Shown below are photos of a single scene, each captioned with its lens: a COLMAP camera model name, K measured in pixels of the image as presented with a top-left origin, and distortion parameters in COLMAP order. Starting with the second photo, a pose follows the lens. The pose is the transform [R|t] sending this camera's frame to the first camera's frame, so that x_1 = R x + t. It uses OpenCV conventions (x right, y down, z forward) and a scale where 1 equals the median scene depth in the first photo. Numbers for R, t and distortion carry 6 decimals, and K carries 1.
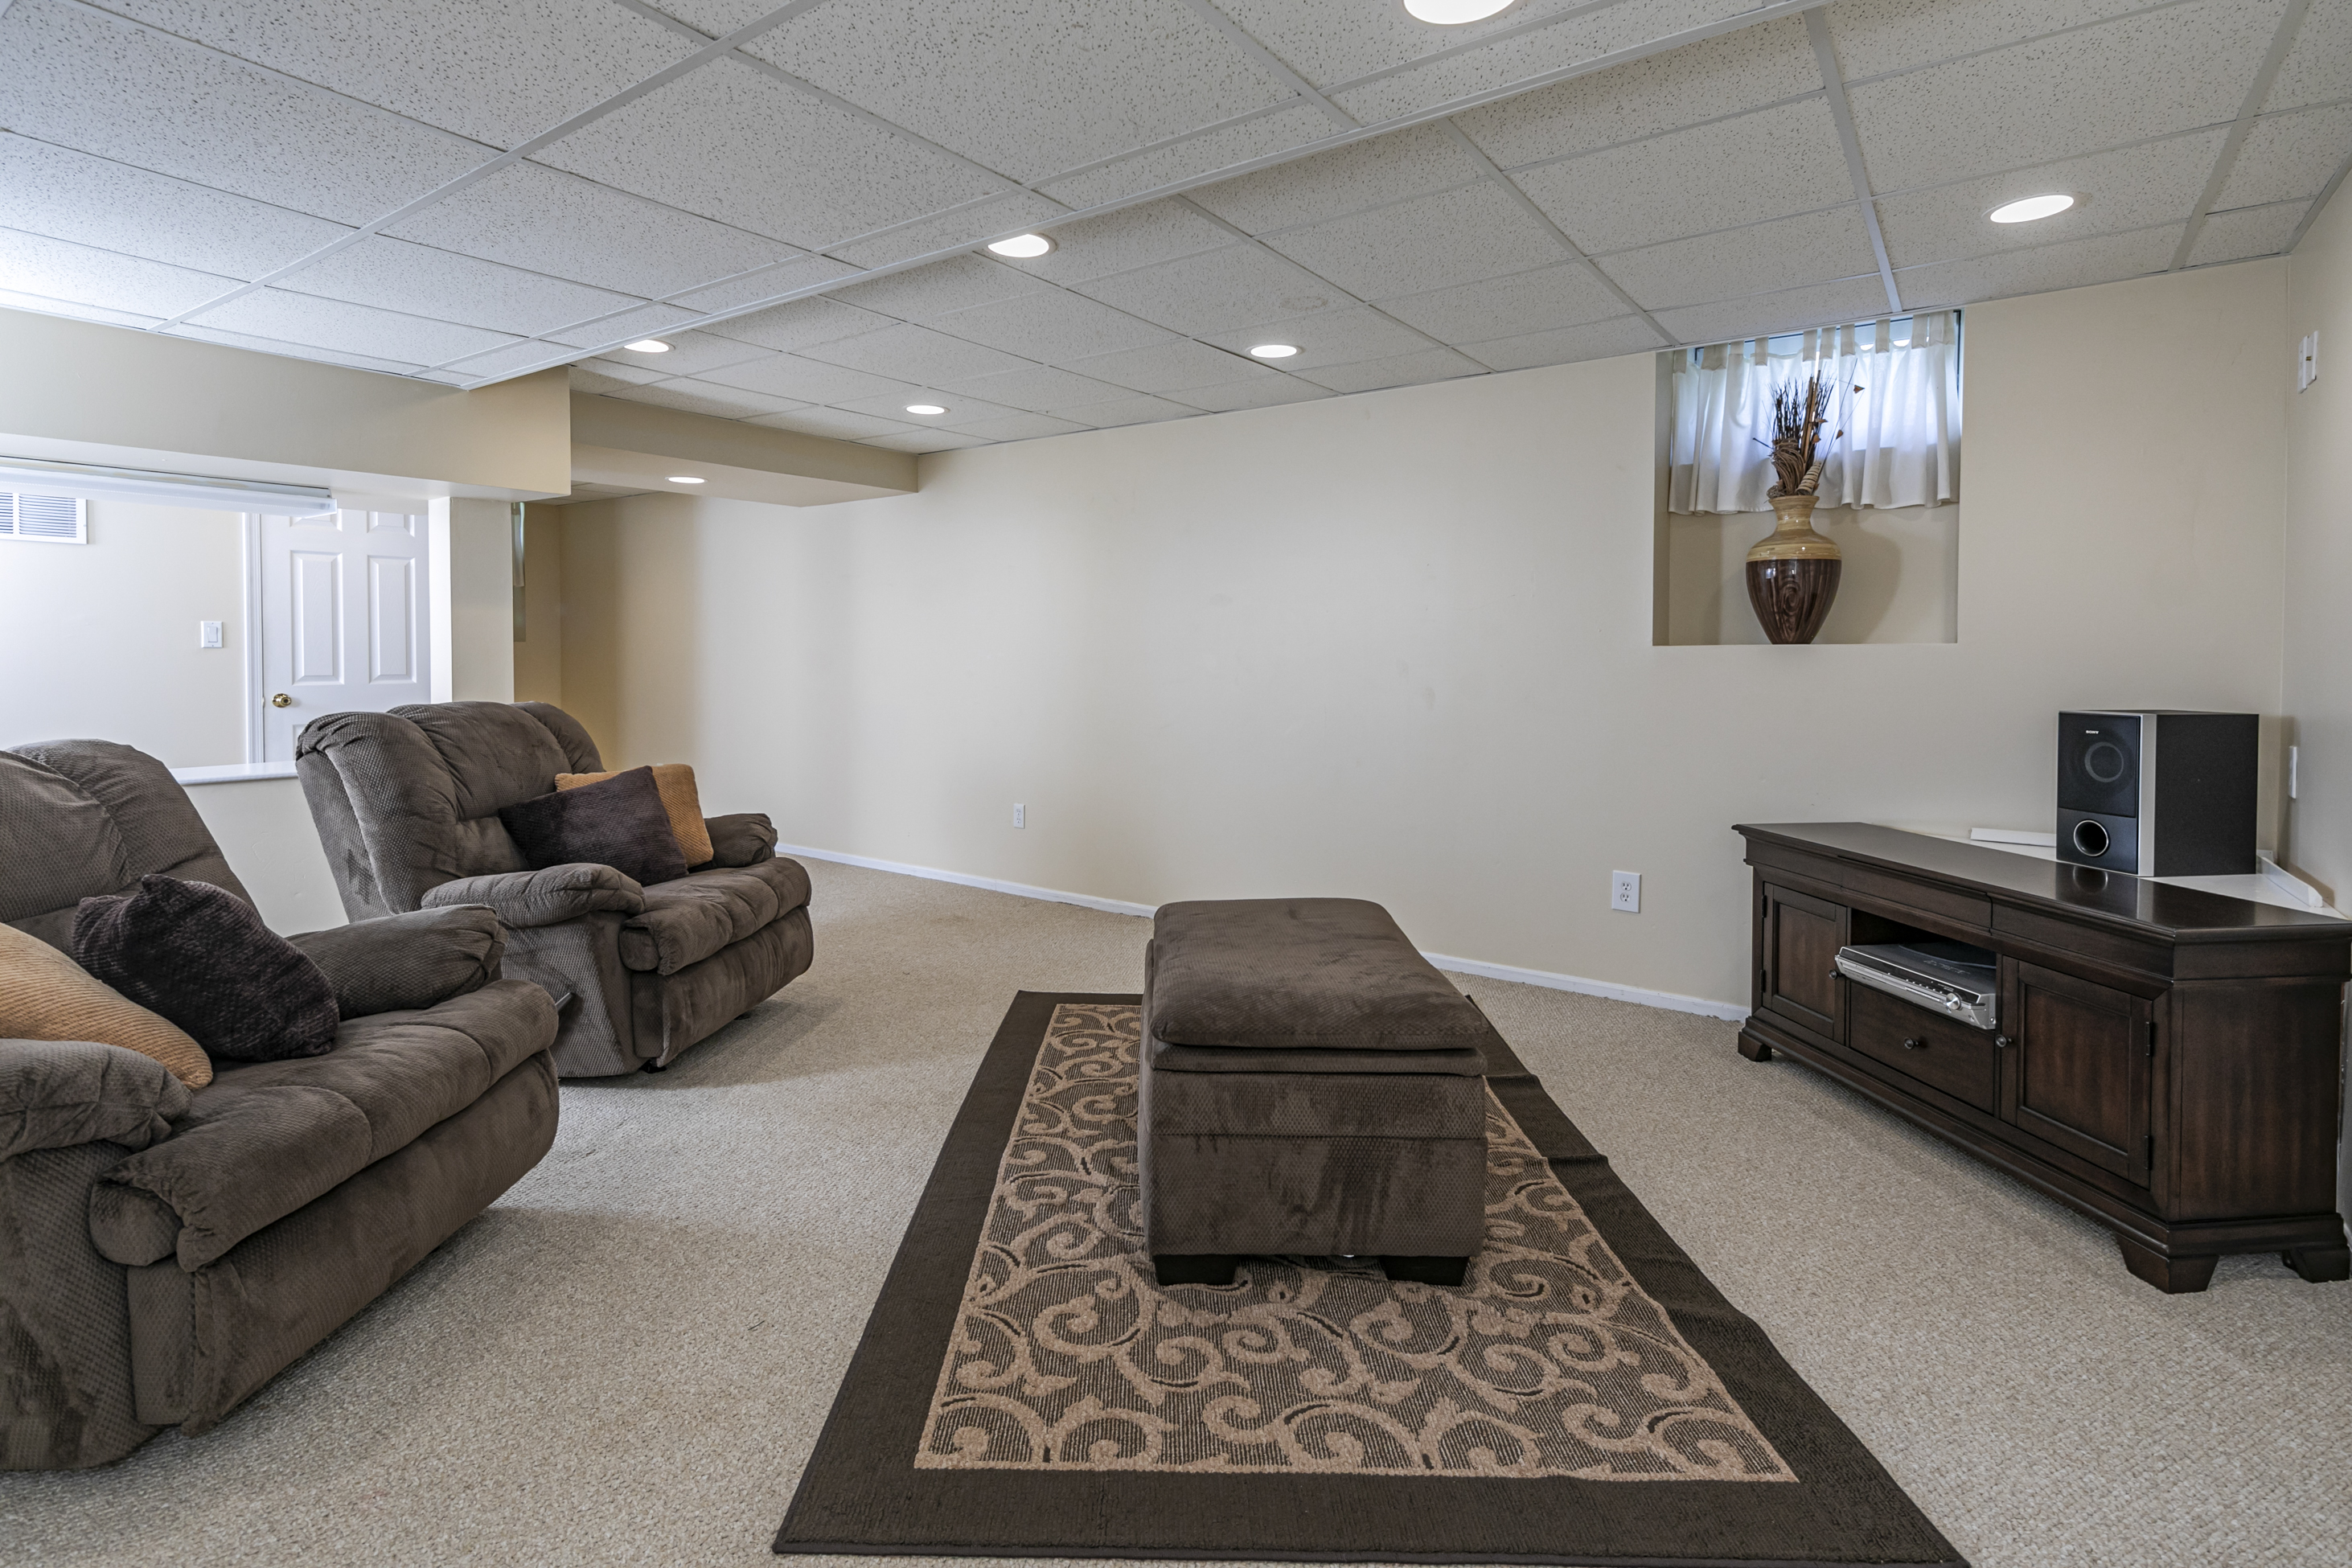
lens RADIAL K [[1144.2, 0, 1188.6], [0, 1144.2, 685.4], [0, 0, 1]] dist [0.014249, -0.006722]
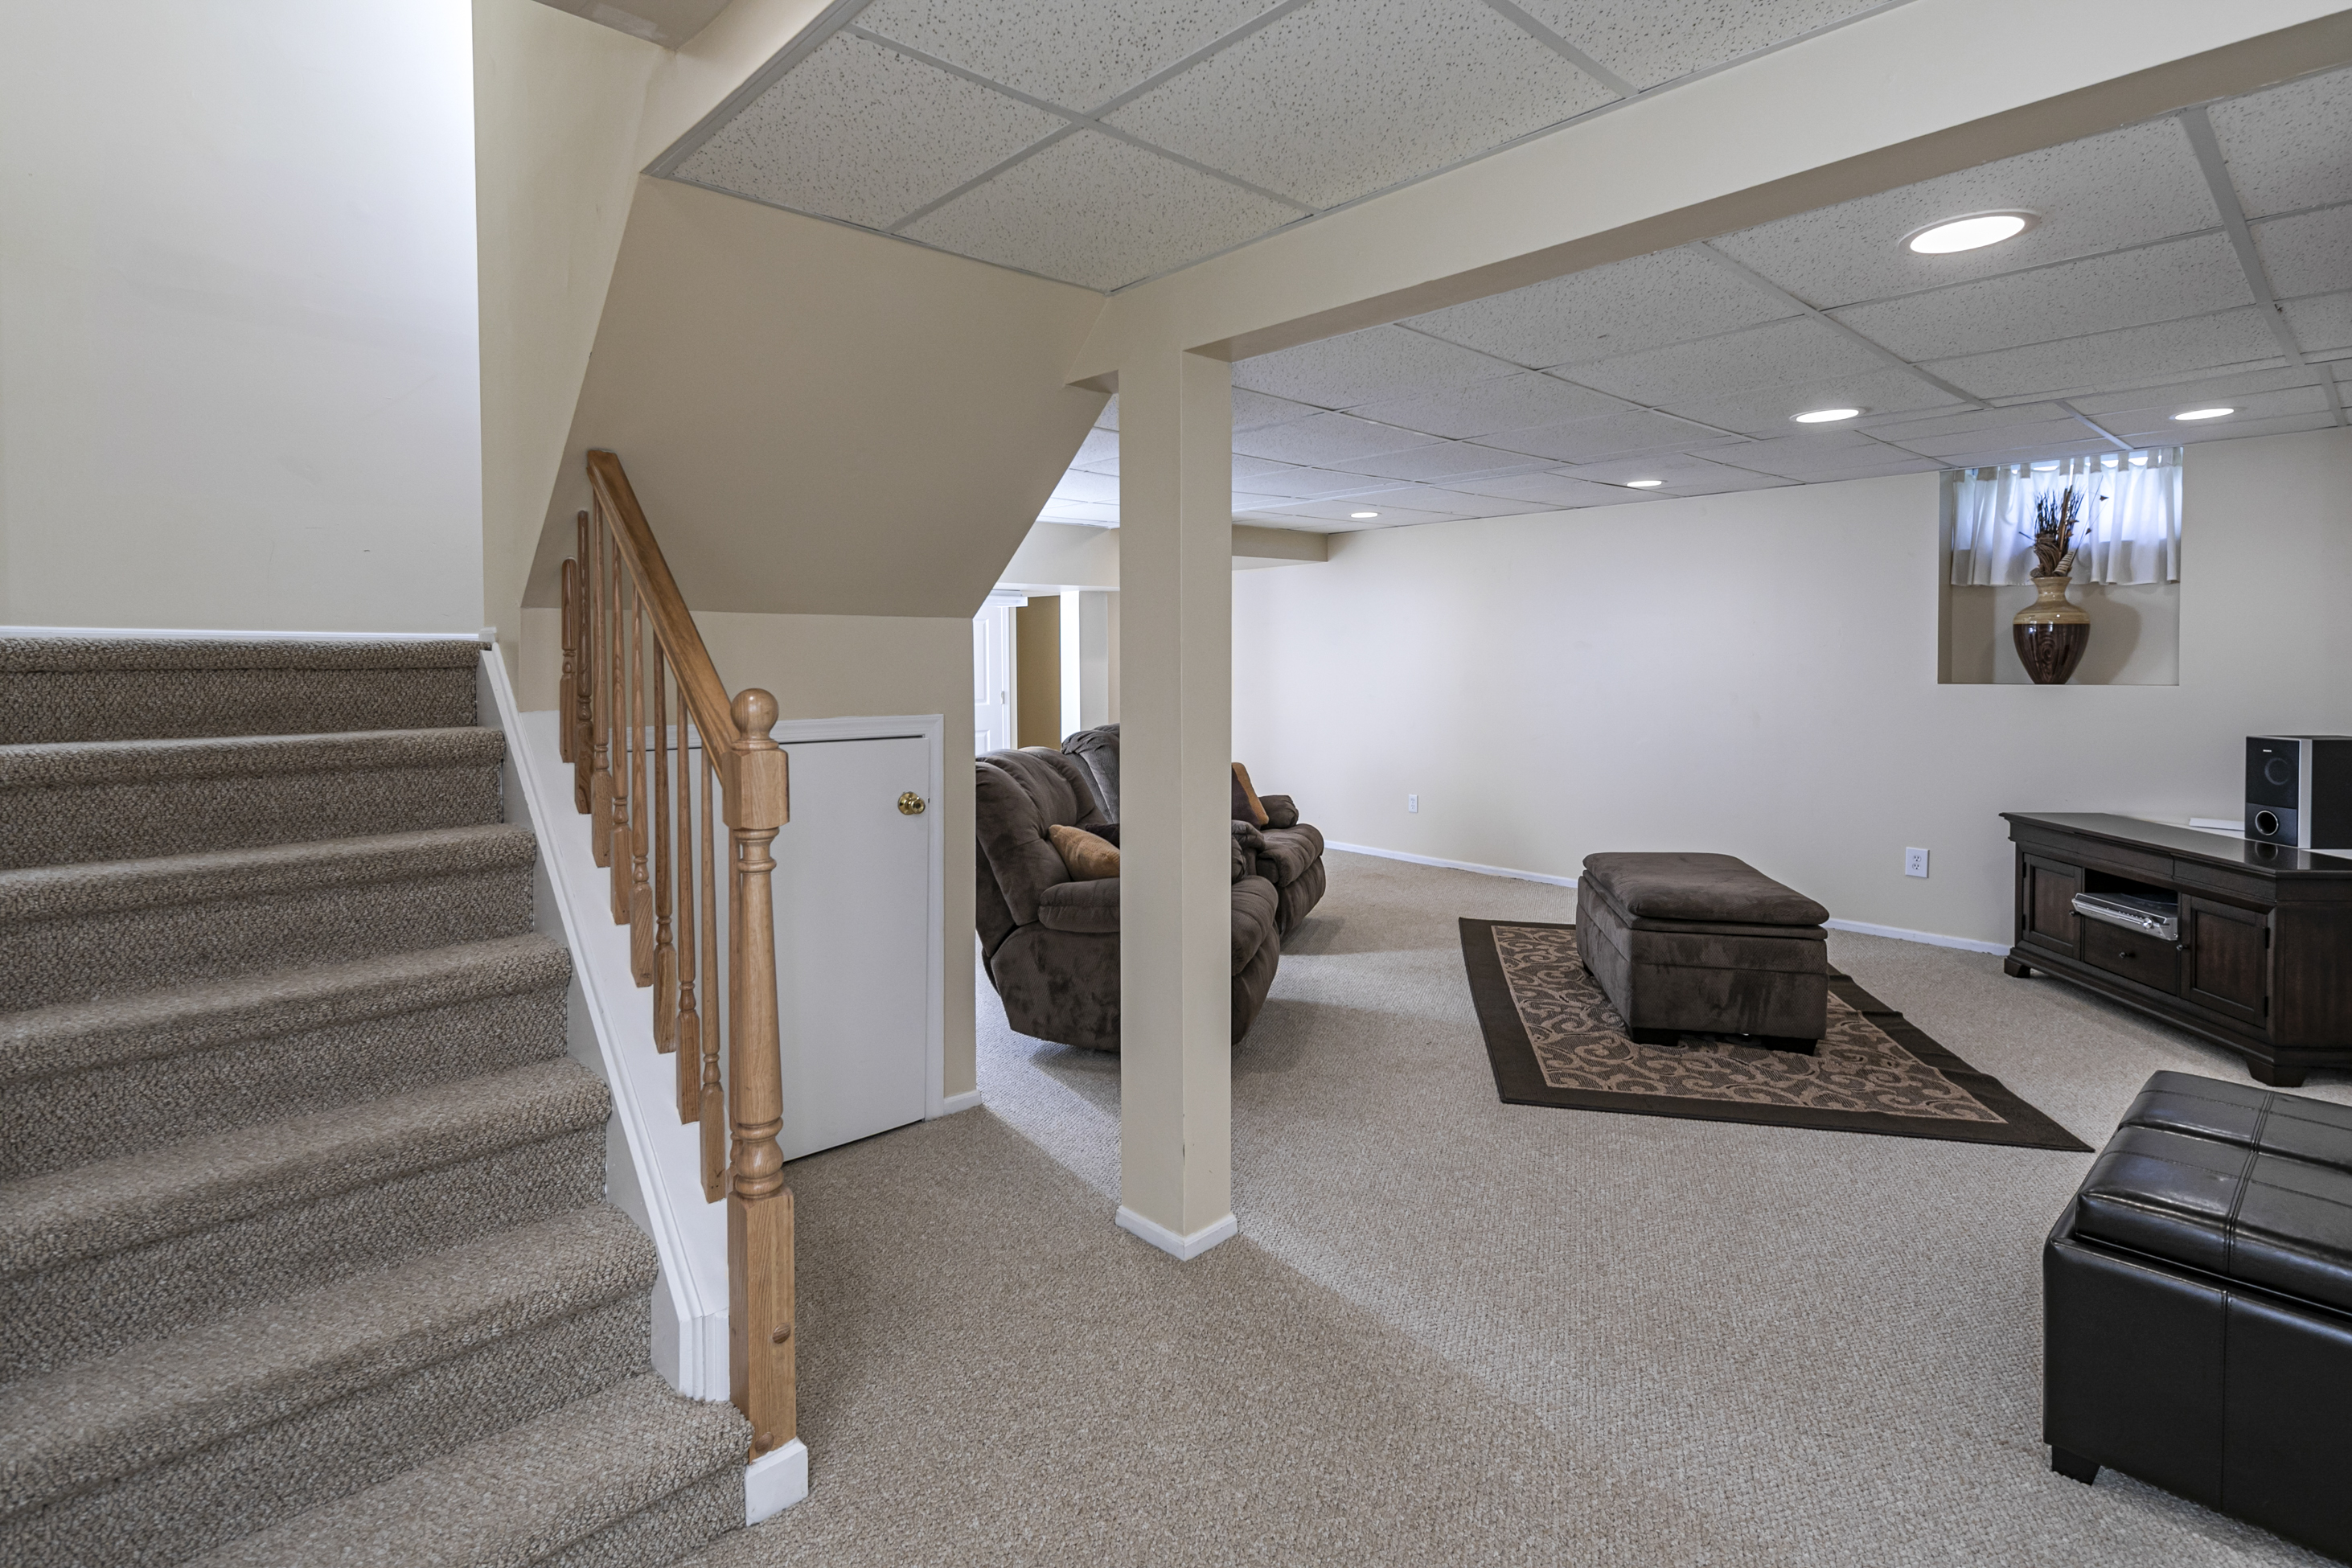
lens RADIAL K [[1144.2, 0, 1182.2], [0, 1144.2, 687.0], [0, 0, 1]] dist [0.014249, -0.006722]
pose [[0.978263, -0.003225, -0.207344, -0.282715], [0.002911, 0.999994, -0.001818, -0.045405], [0.207349, 0.001175, 0.978266, -0.774981]]
